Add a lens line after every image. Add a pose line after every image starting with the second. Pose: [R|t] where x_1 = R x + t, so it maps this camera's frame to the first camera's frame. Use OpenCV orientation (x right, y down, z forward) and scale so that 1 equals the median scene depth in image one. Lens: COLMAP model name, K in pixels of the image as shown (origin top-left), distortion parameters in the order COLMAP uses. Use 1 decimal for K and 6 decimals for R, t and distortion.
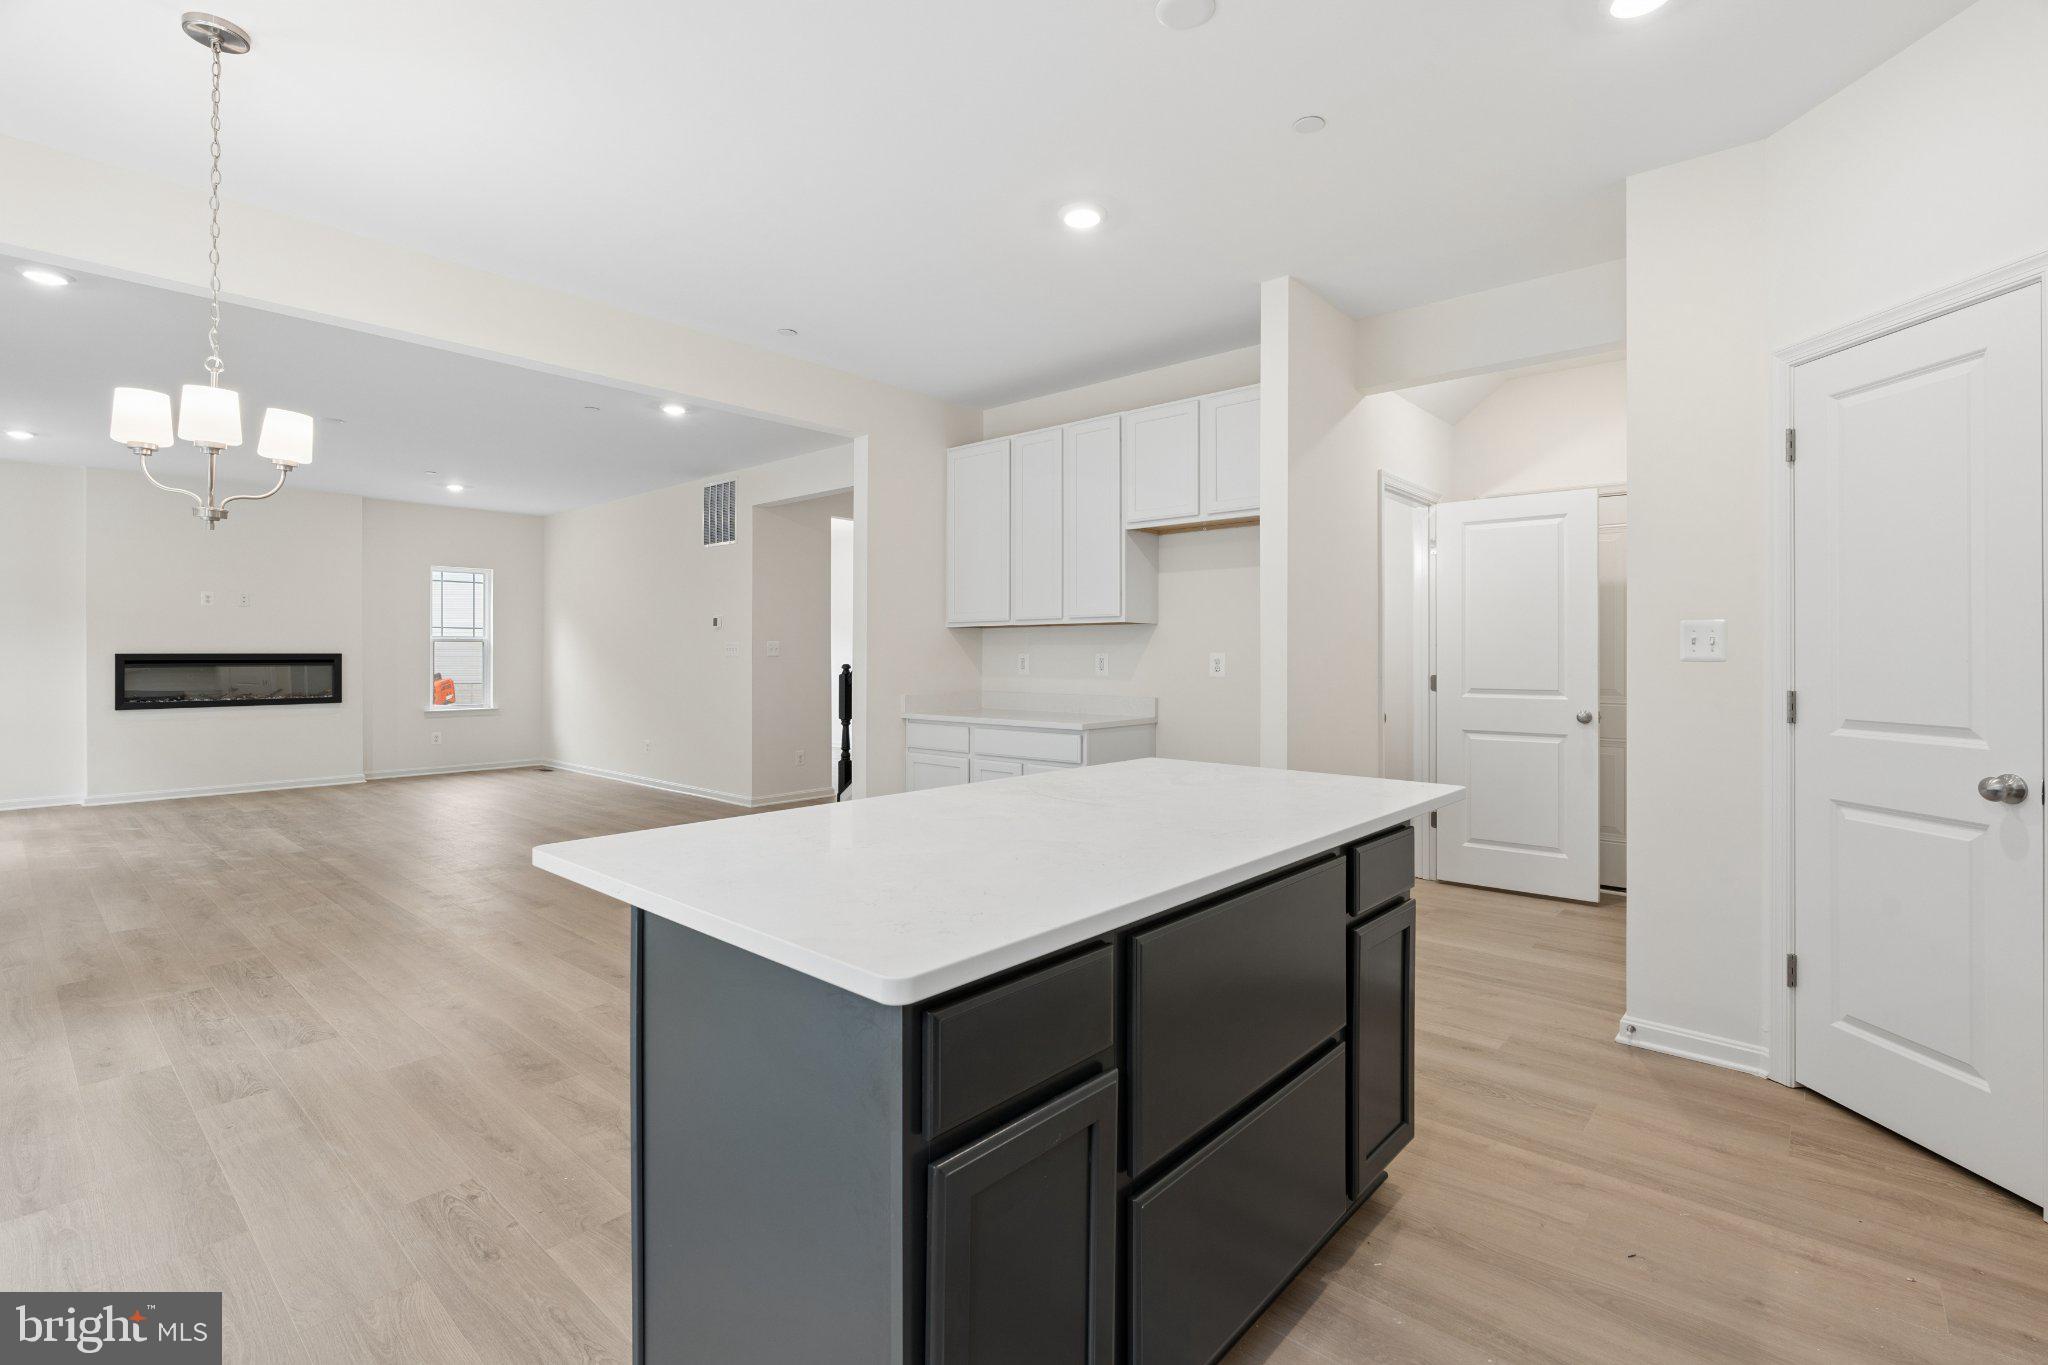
lens RADIAL K [[928.7, 0, 1026.5], [0, 928.7, 656.7], [0, 0, 1]] dist [-0.013986, 0.004420]
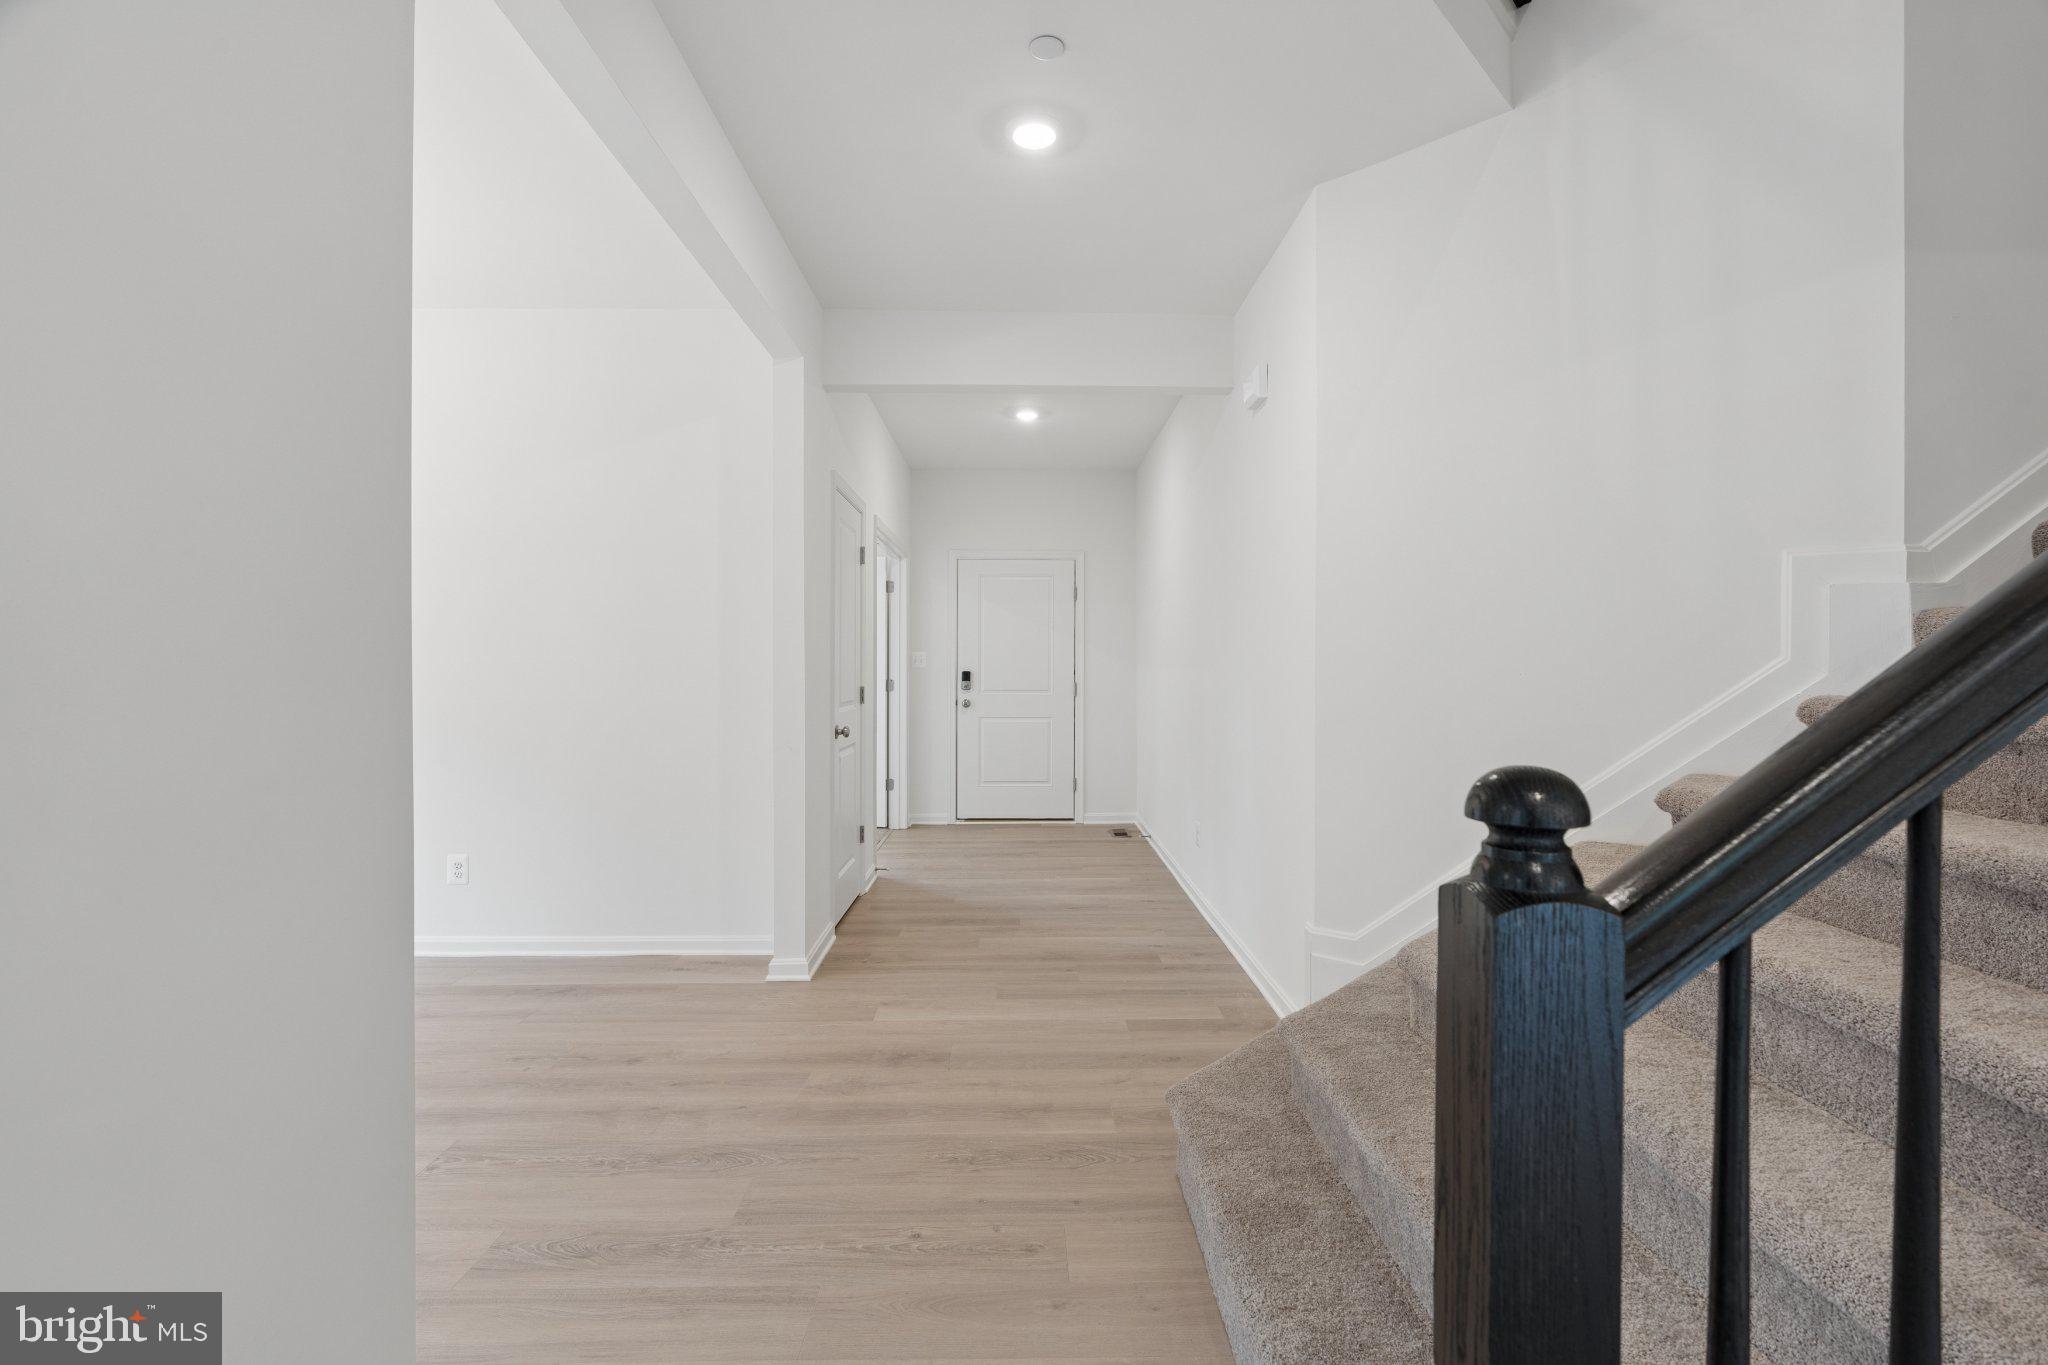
lens RADIAL K [[928.7, 0, 1030.6], [0, 928.7, 666.5], [0, 0, 1]] dist [-0.013986, 0.004420]
pose [[0.739688, 0.003289, 0.672942, -0.221738], [-0.002050, 0.999994, -0.002635, -0.000438], [-0.672947, 0.000570, 0.739690, 0.756949]]
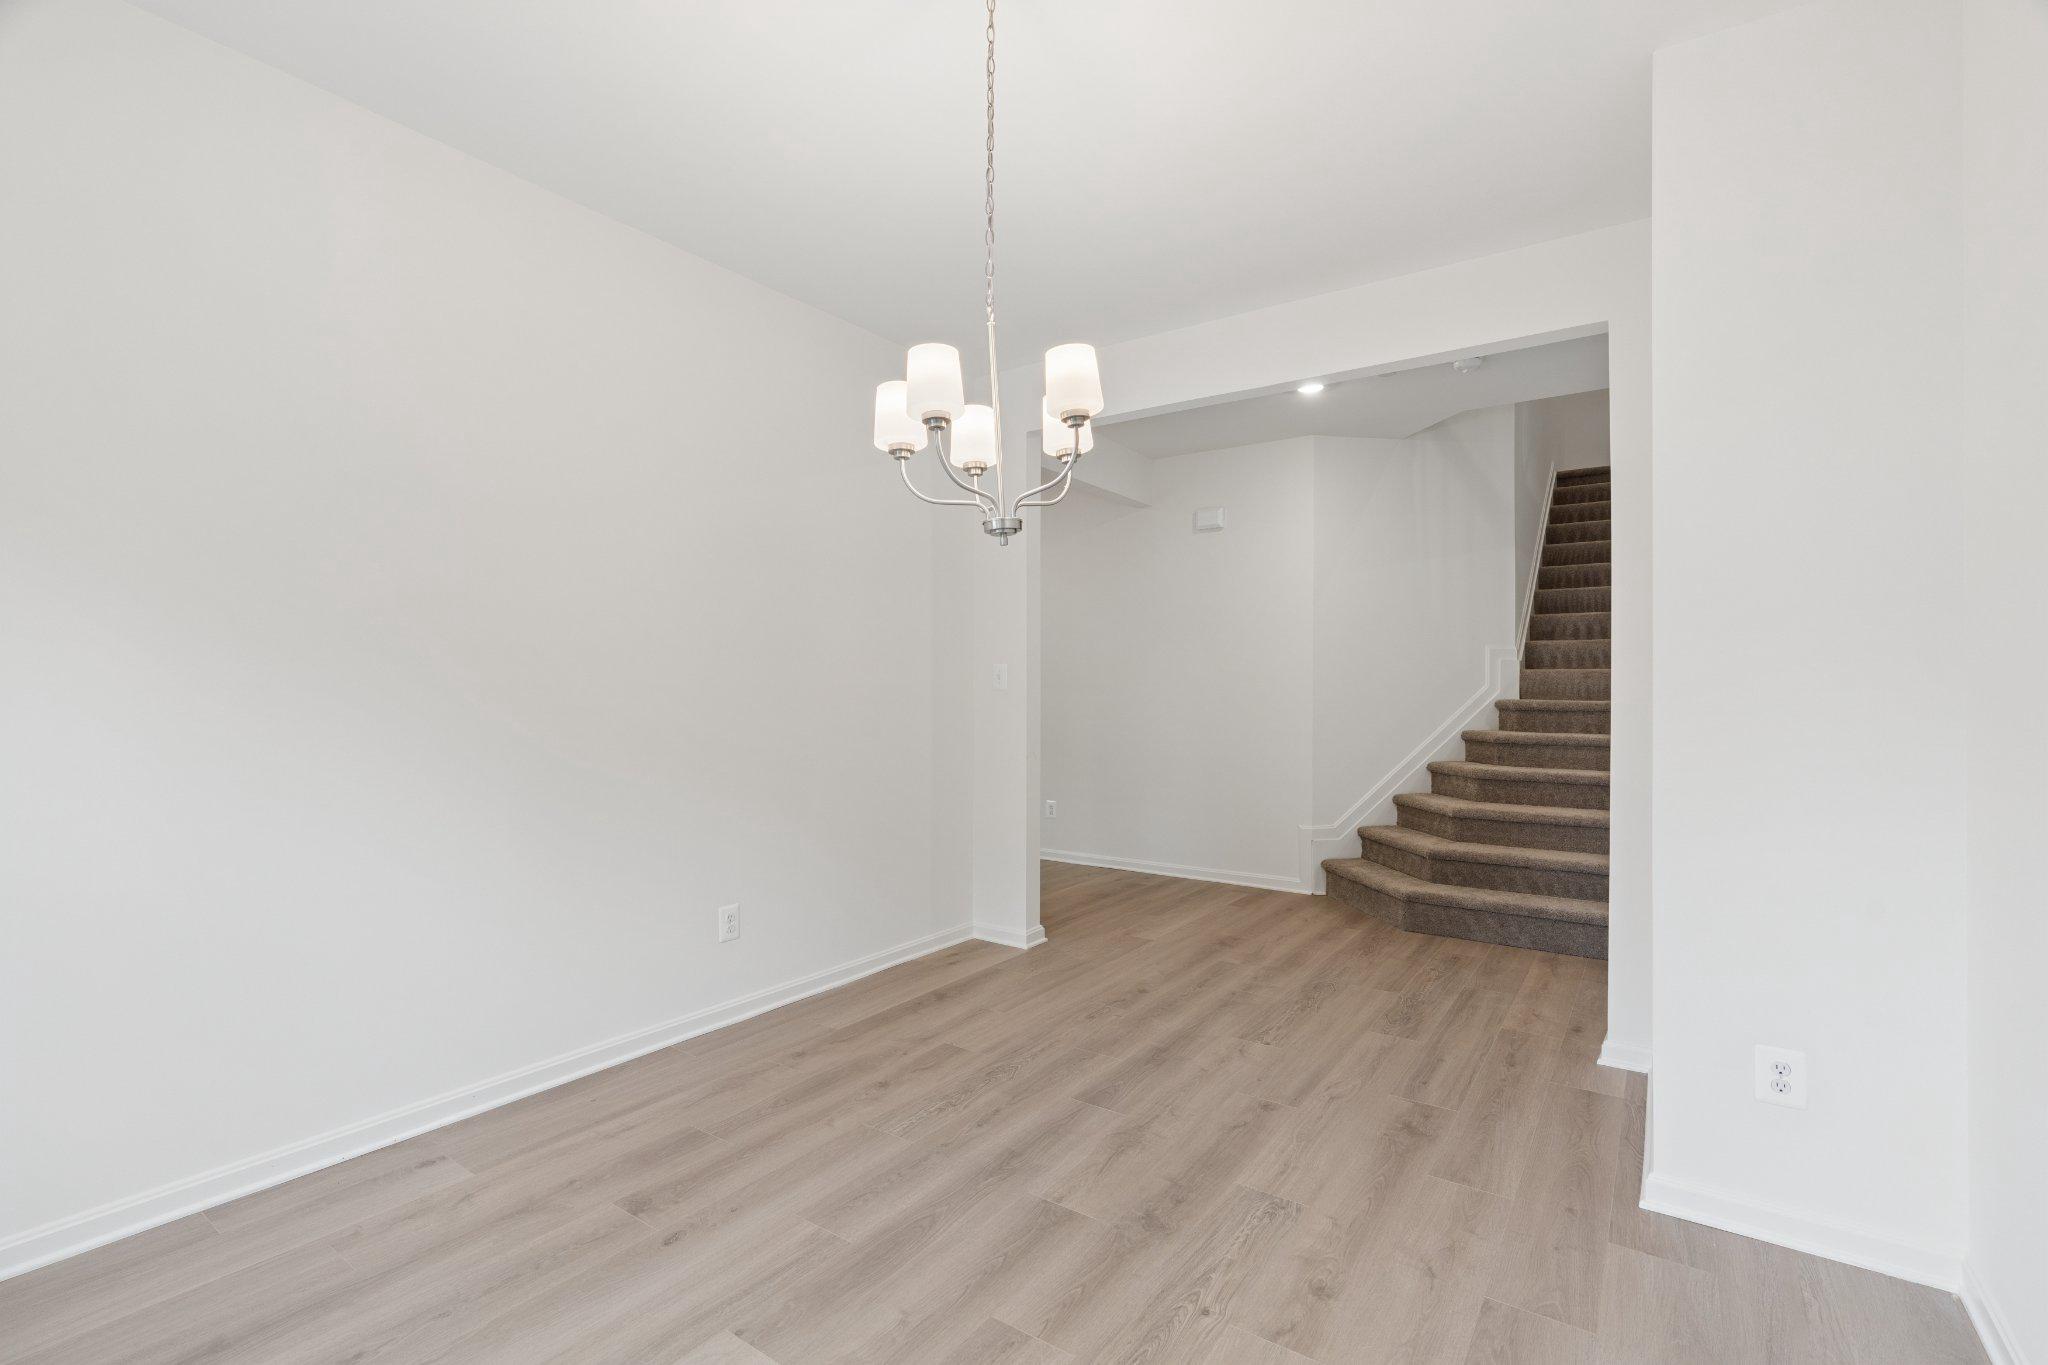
lens RADIAL K [[928.7, 0, 1031.9], [0, 928.7, 688.6], [0, 0, 1]] dist [-0.013986, 0.004420]
pose [[-0.120700, 0.002863, 0.992685, -0.522752], [-0.001913, 0.999993, -0.003117, 0.001139], [-0.992687, -0.002275, -0.120694, 1.197796]]
